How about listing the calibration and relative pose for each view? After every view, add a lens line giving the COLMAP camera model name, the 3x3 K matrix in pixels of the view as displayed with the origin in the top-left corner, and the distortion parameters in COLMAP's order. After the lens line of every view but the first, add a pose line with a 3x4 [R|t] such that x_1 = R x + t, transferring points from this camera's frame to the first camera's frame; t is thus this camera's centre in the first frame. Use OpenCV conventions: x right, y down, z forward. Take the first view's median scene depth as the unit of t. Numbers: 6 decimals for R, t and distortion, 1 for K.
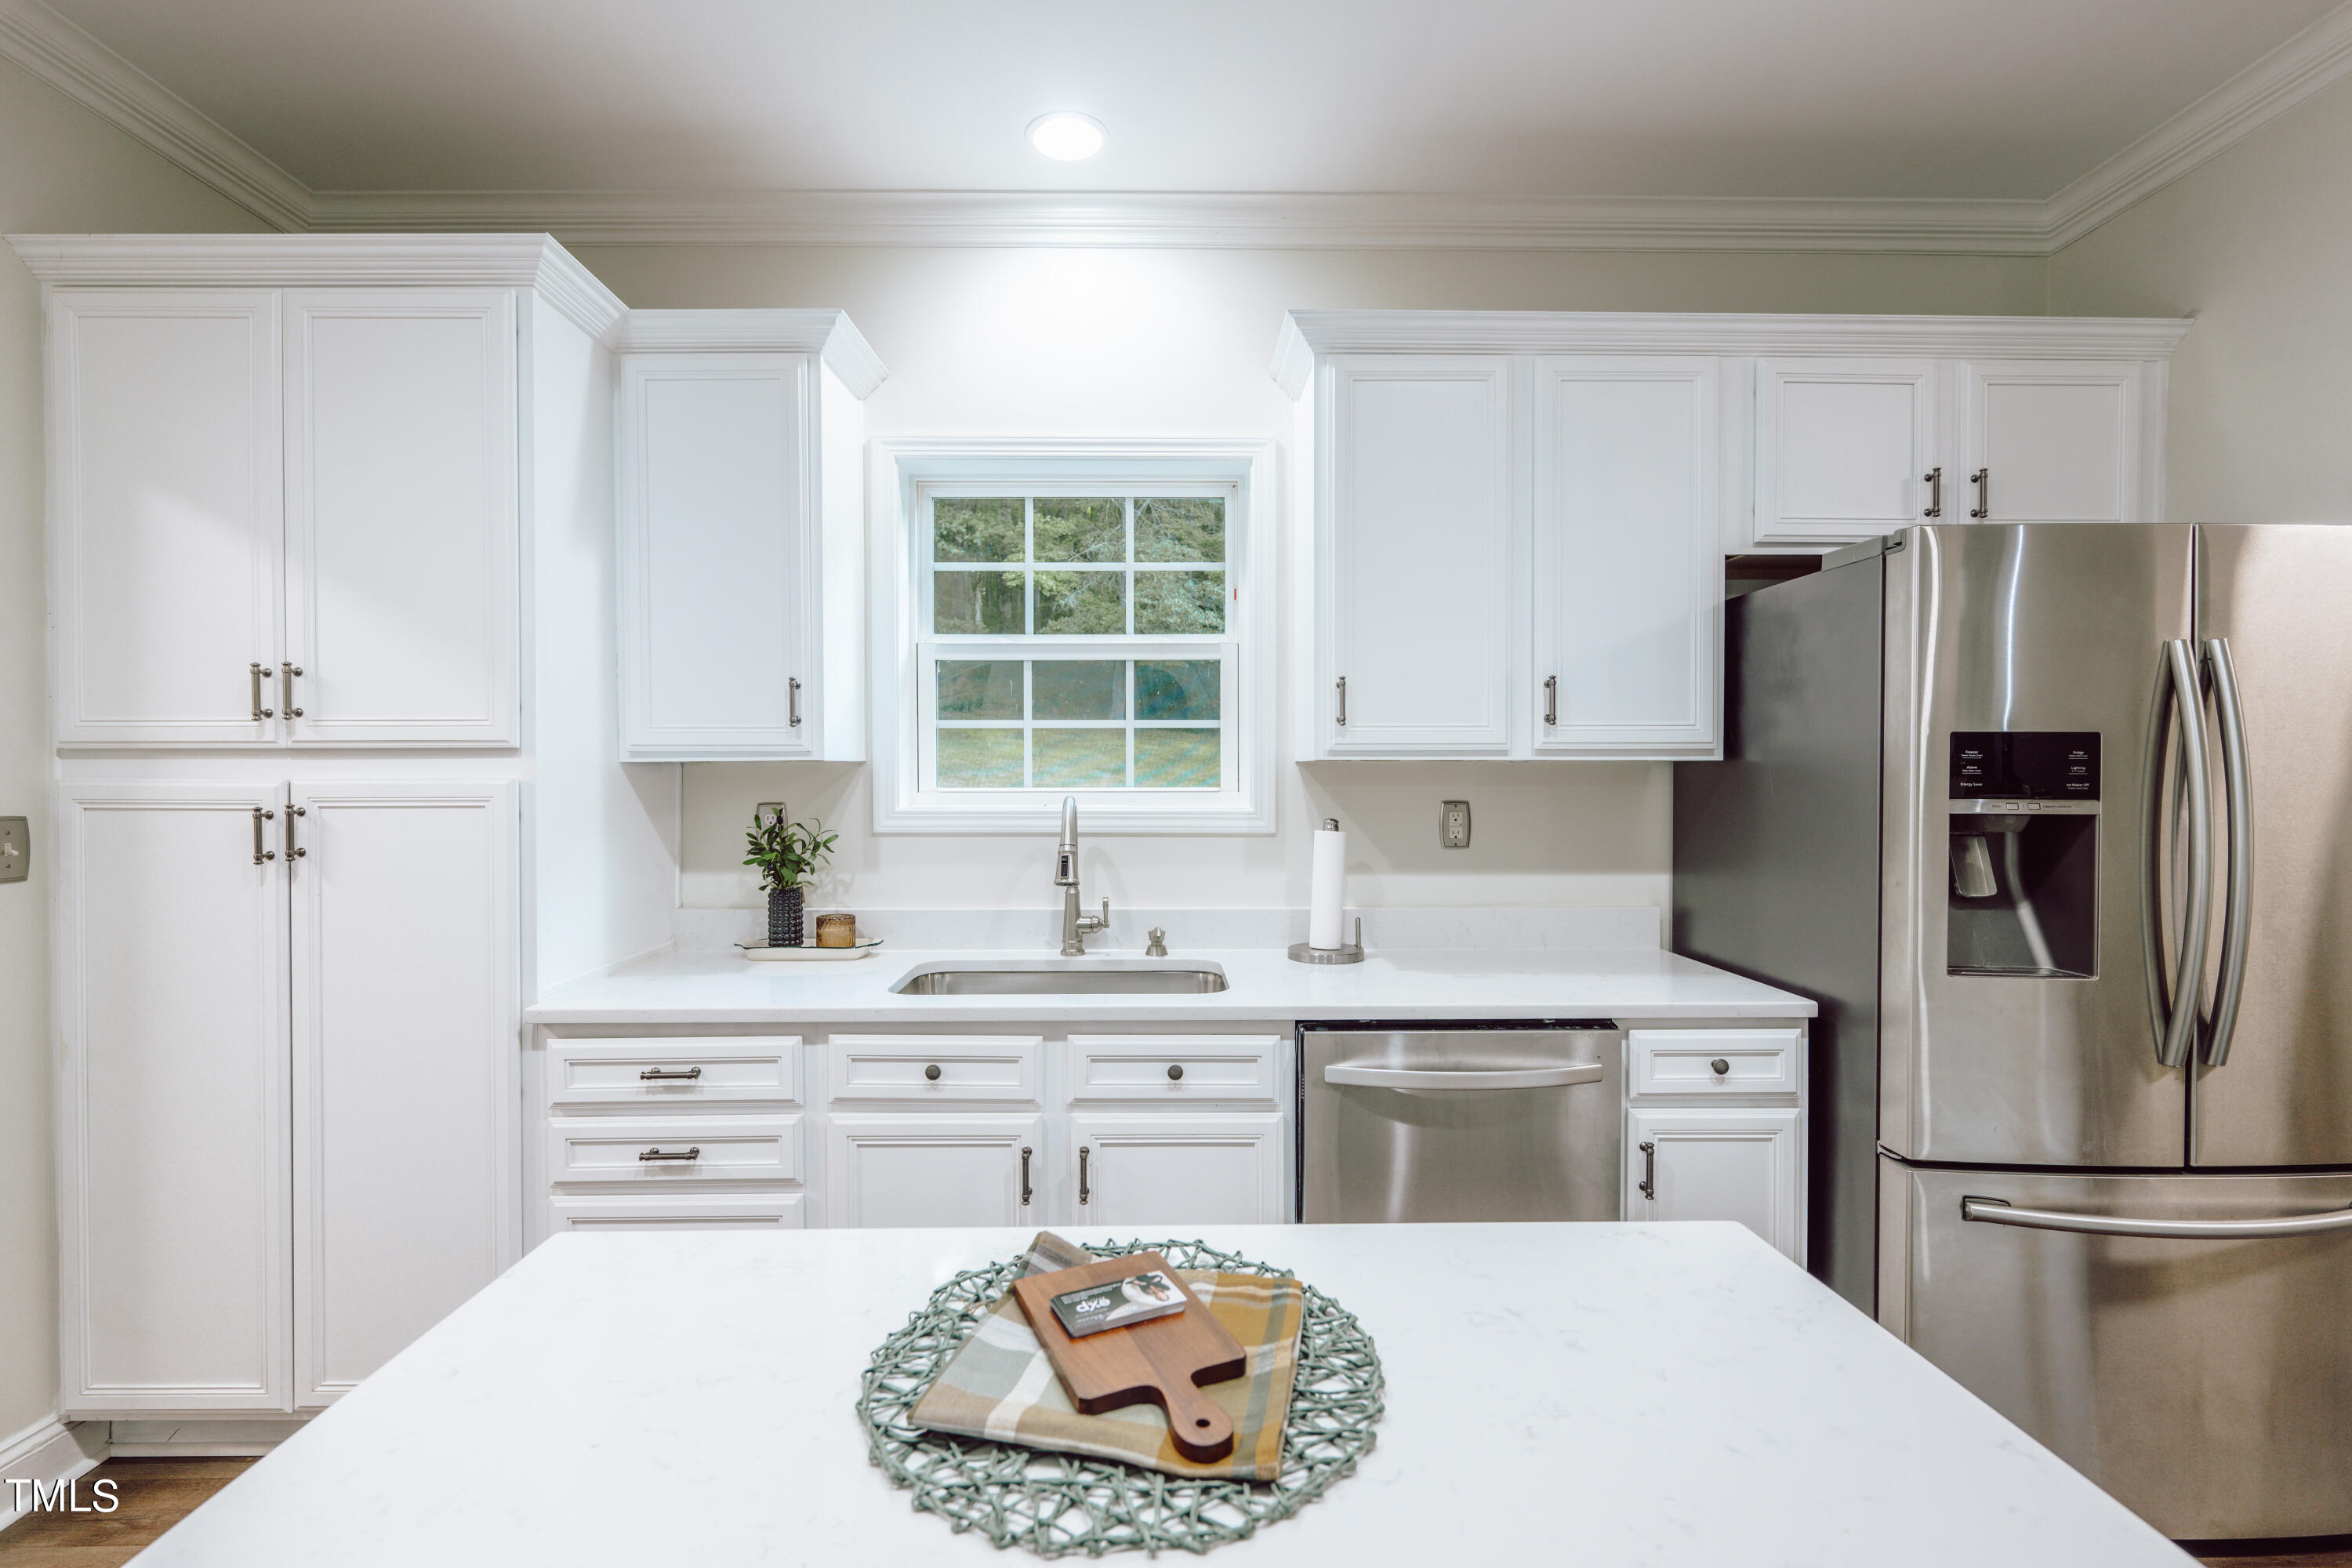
lens RADIAL K [[1029.0, 0, 1159.6], [0, 1029.0, 789.1], [0, 0, 1]] dist [-0.003978, -0.000268]
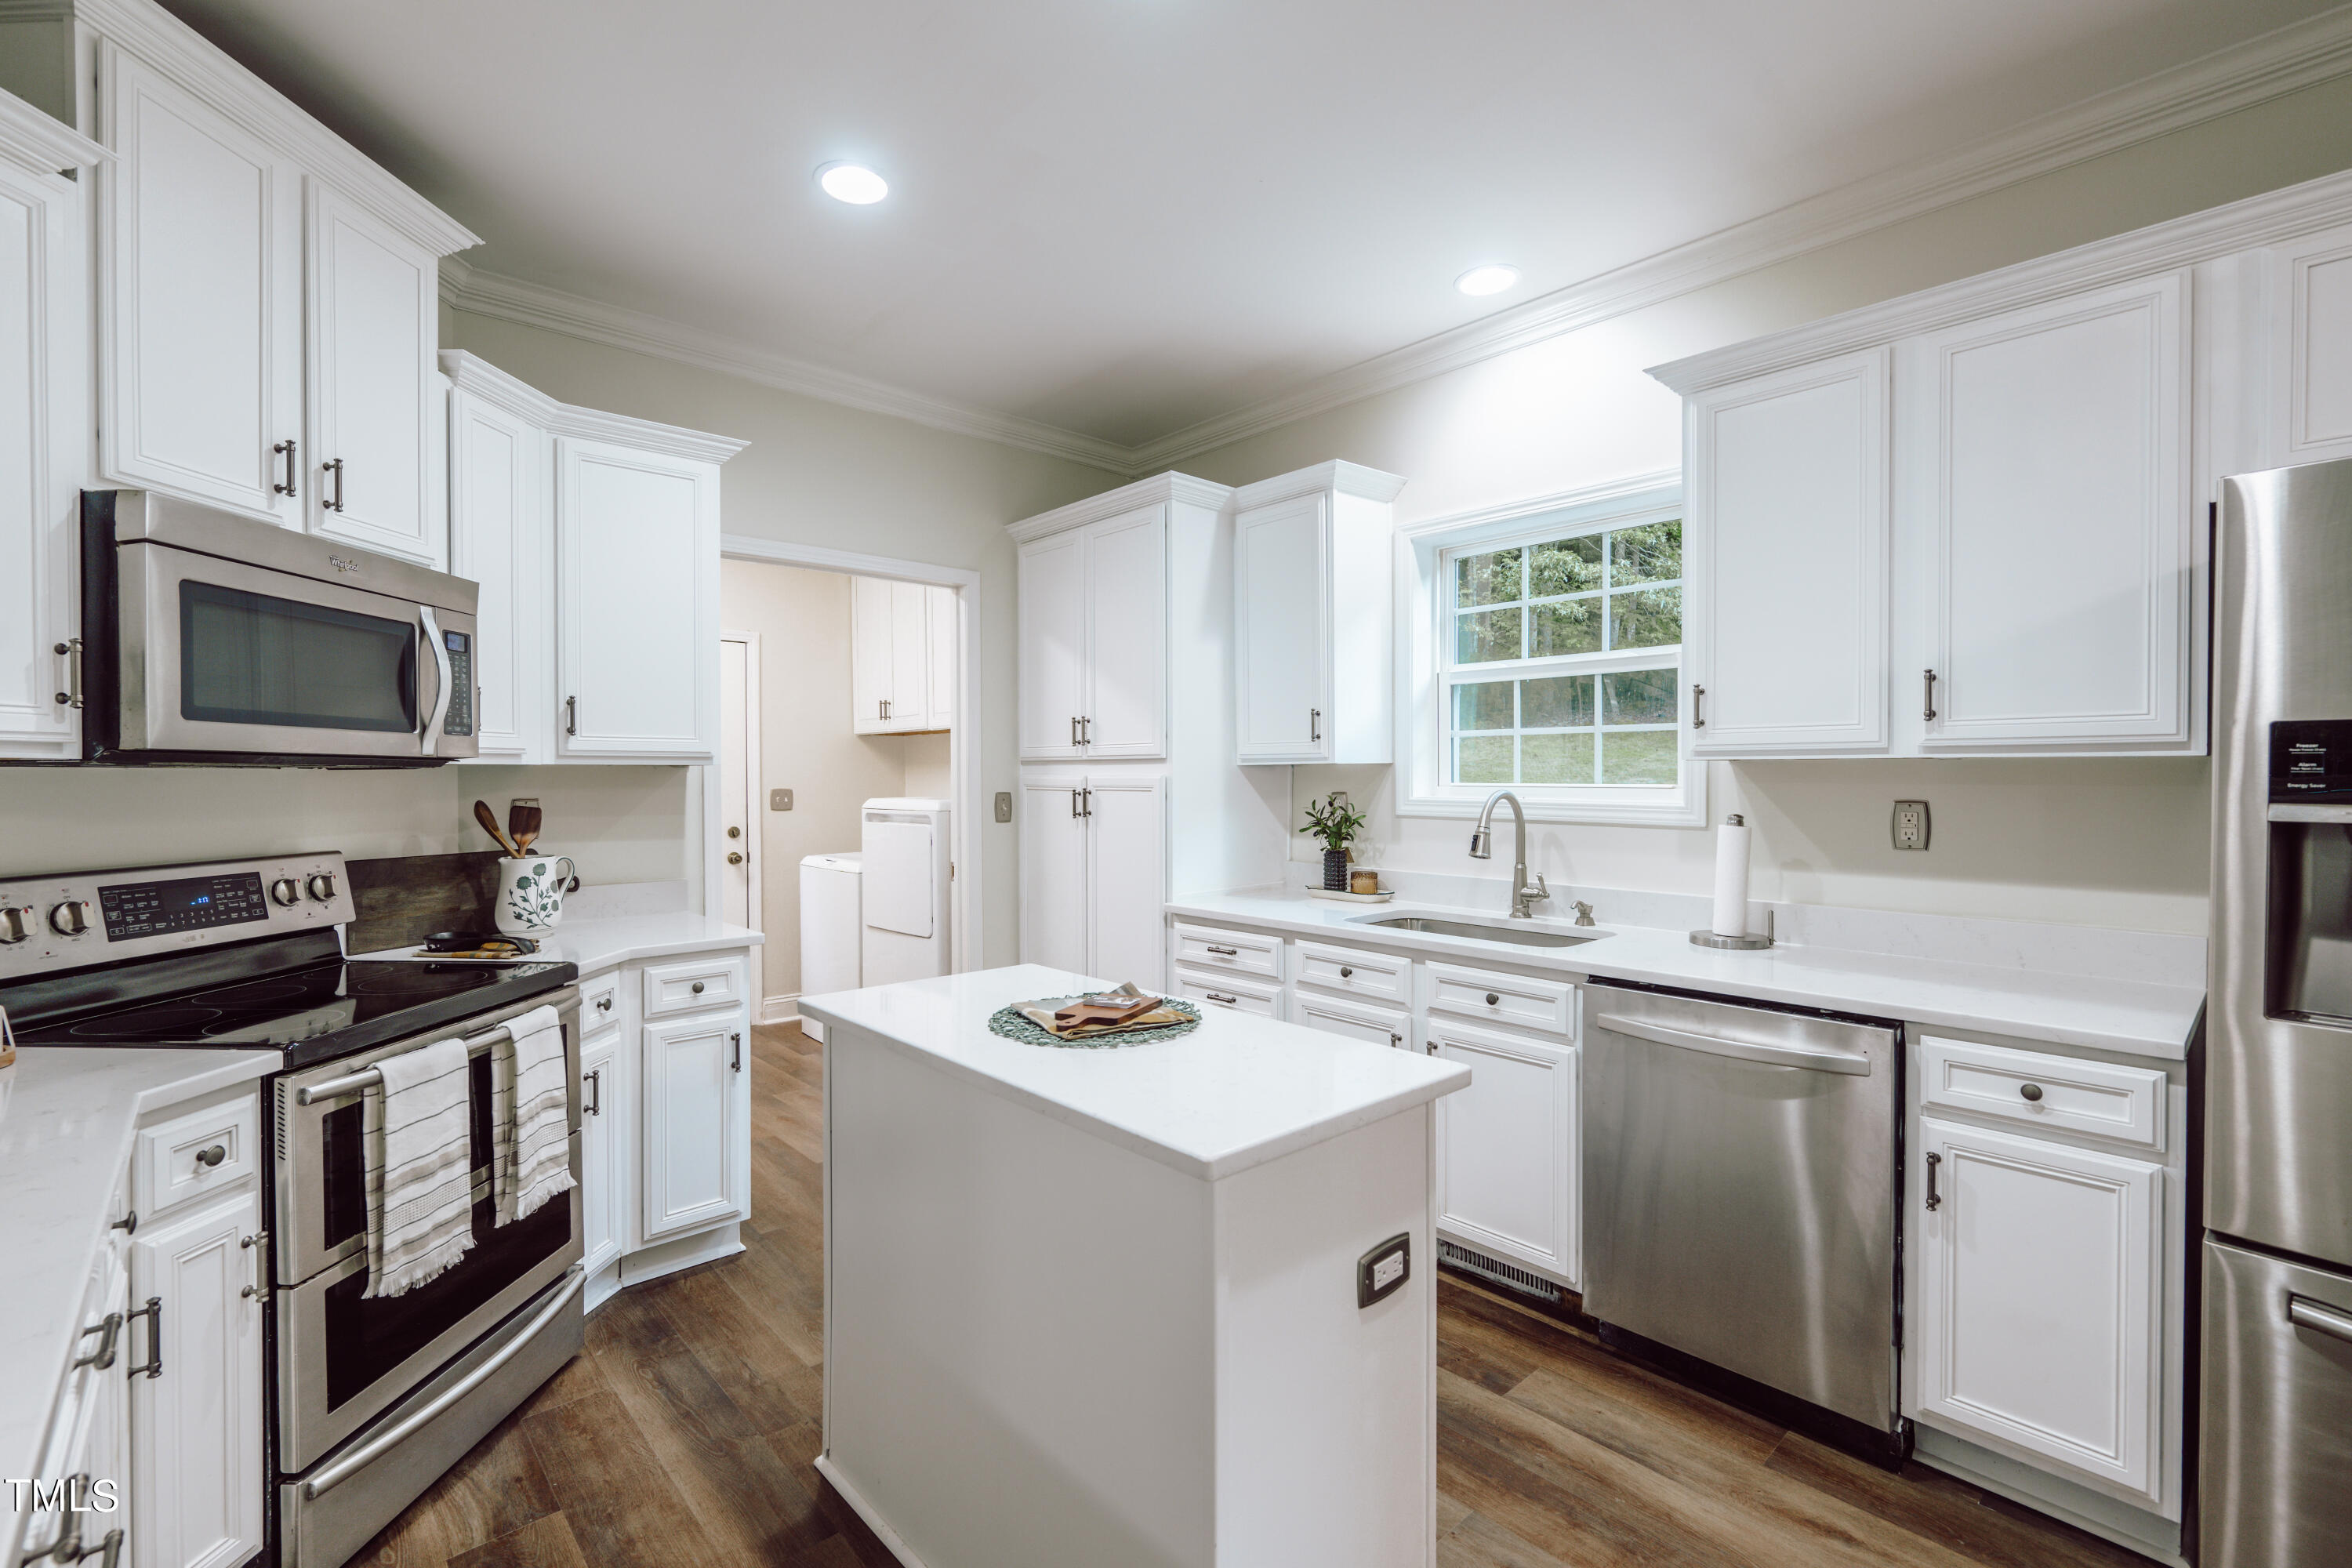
lens RADIAL K [[1029.0, 0, 1161.9], [0, 1029.0, 787.1], [0, 0, 1]] dist [-0.003978, -0.000268]
pose [[0.658509, 0.010464, -0.752500, 0.631474], [-0.009428, 0.999940, 0.005655, 0.000412], [0.752514, 0.003371, 0.658568, -0.162203]]
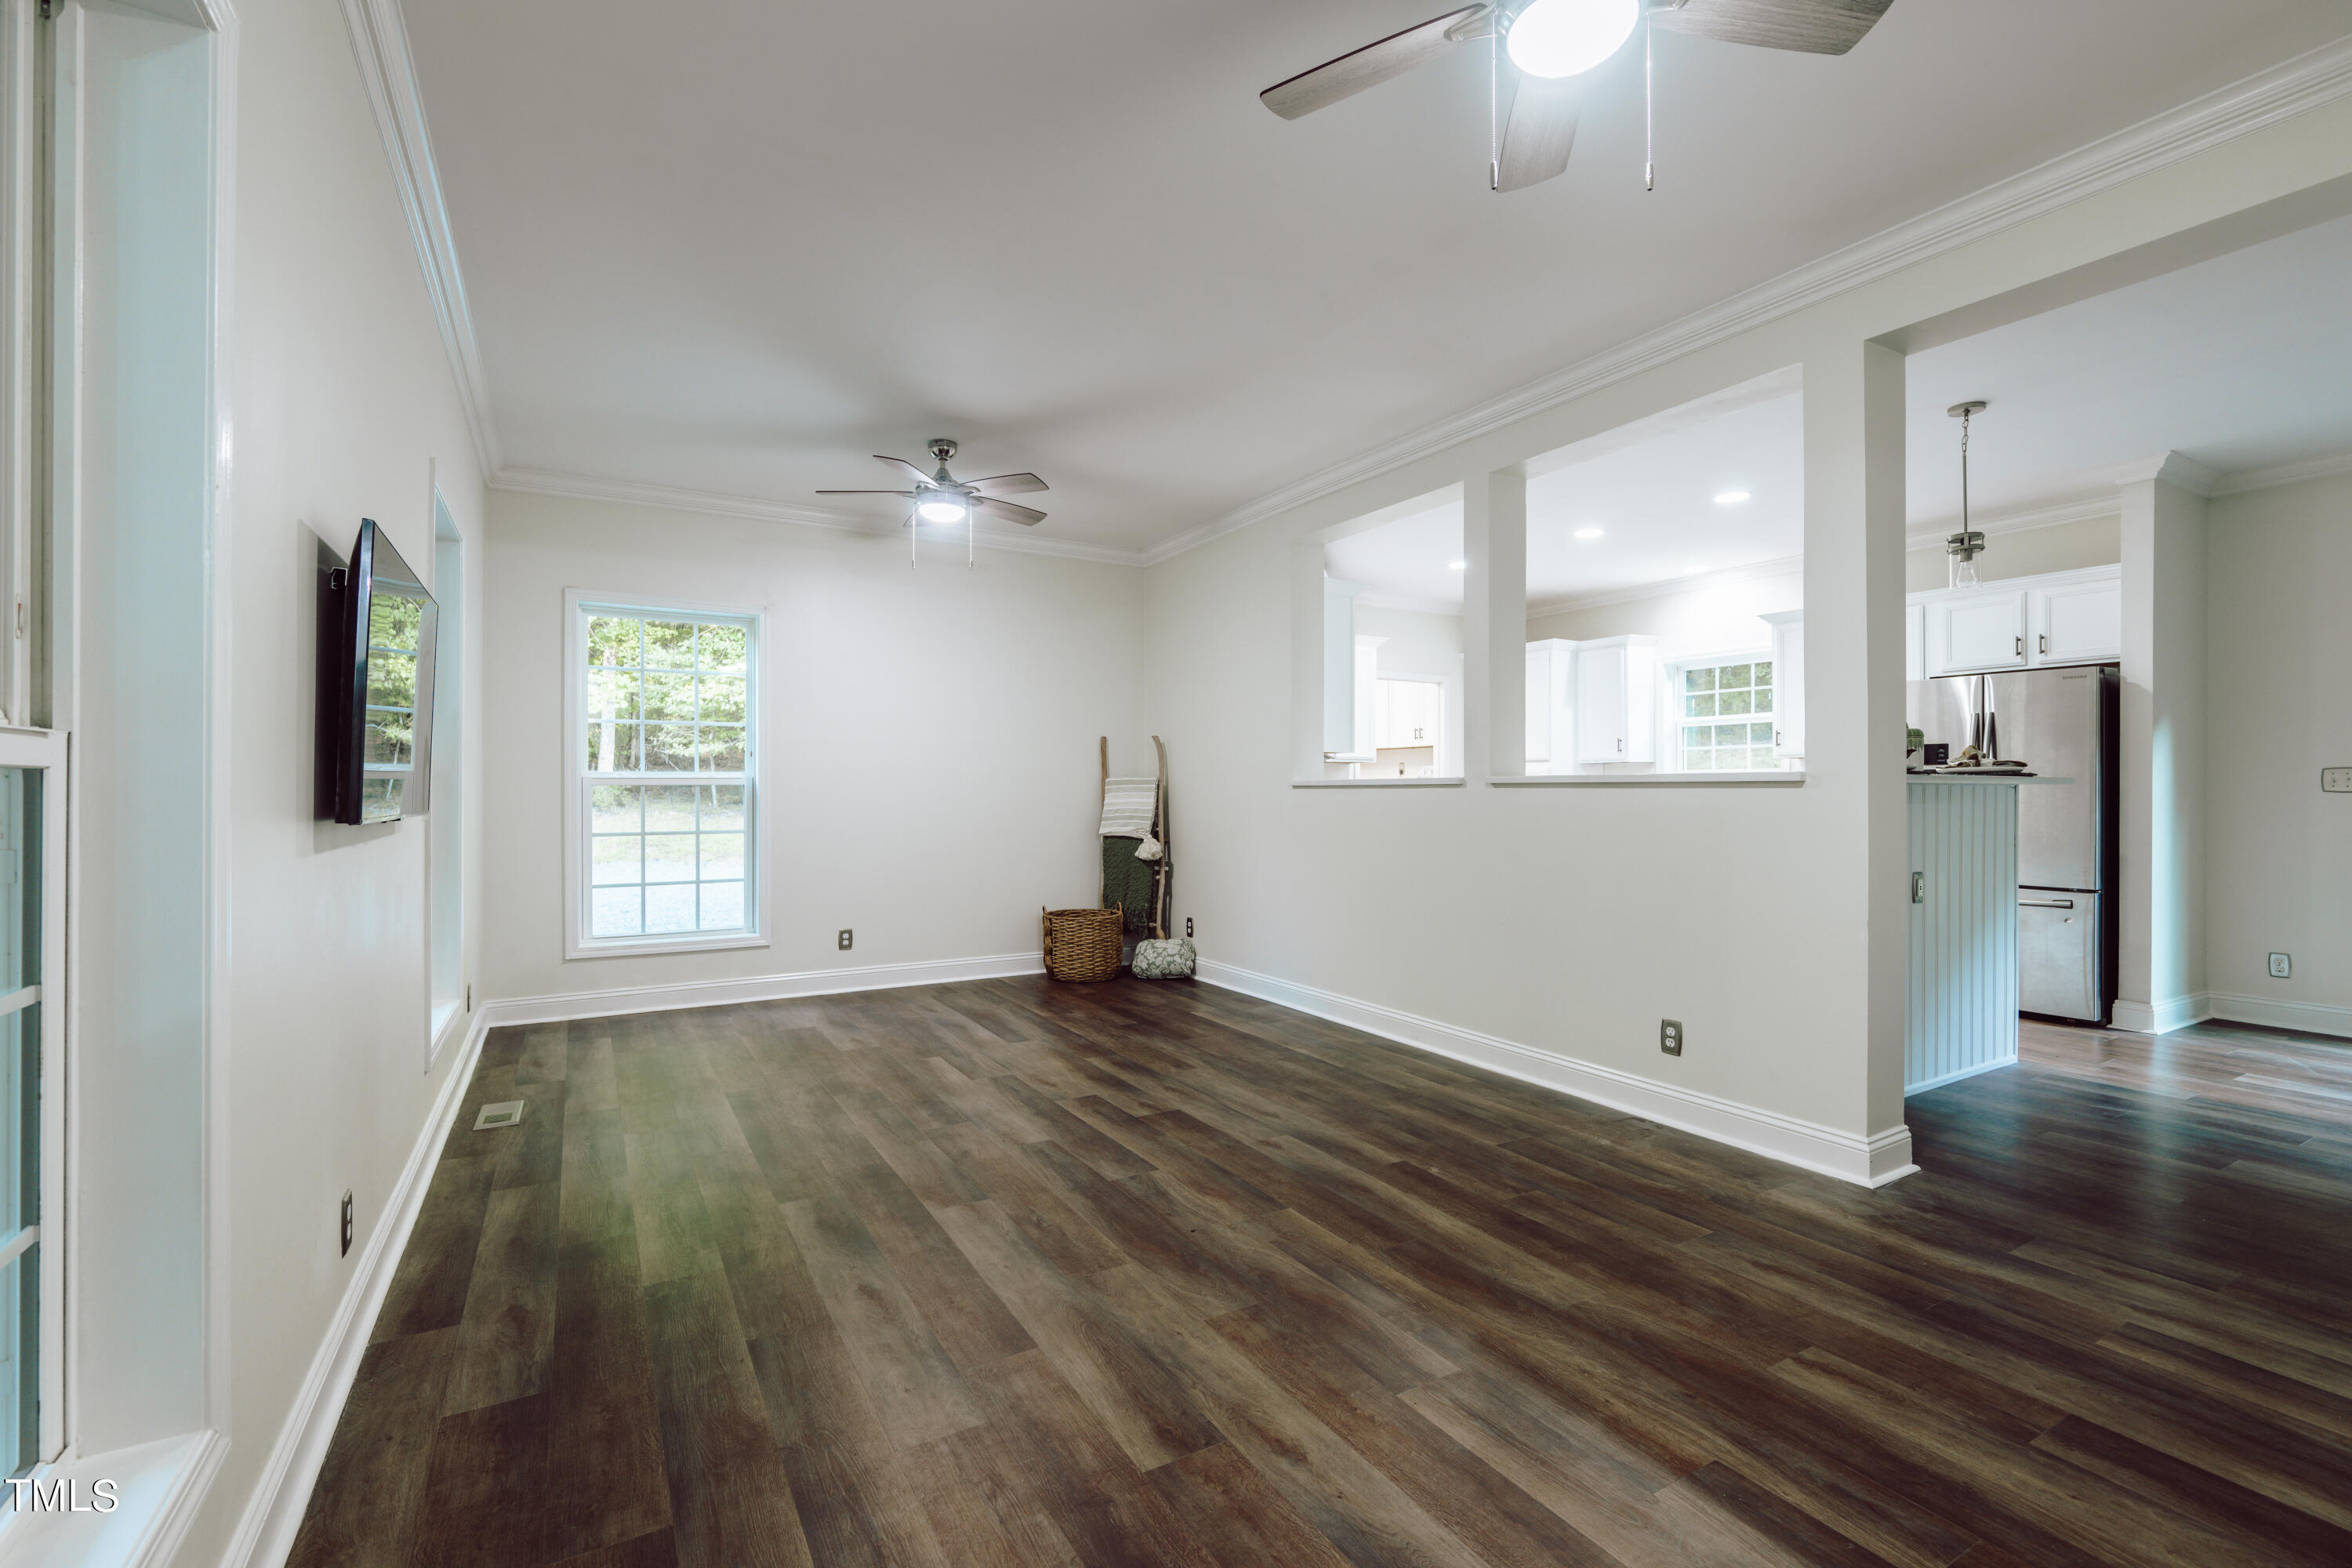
lens RADIAL K [[1022.2, 0, 1182.2], [0, 1022.2, 792.4], [0, 0, 1]] dist [0.002302, -0.000042]
pose [[0.482250, -0.010364, -0.875973, 1.997661], [-0.013218, 0.999730, -0.019105, 0.164545], [0.875934, 0.020792, 0.481982, -2.009533]]
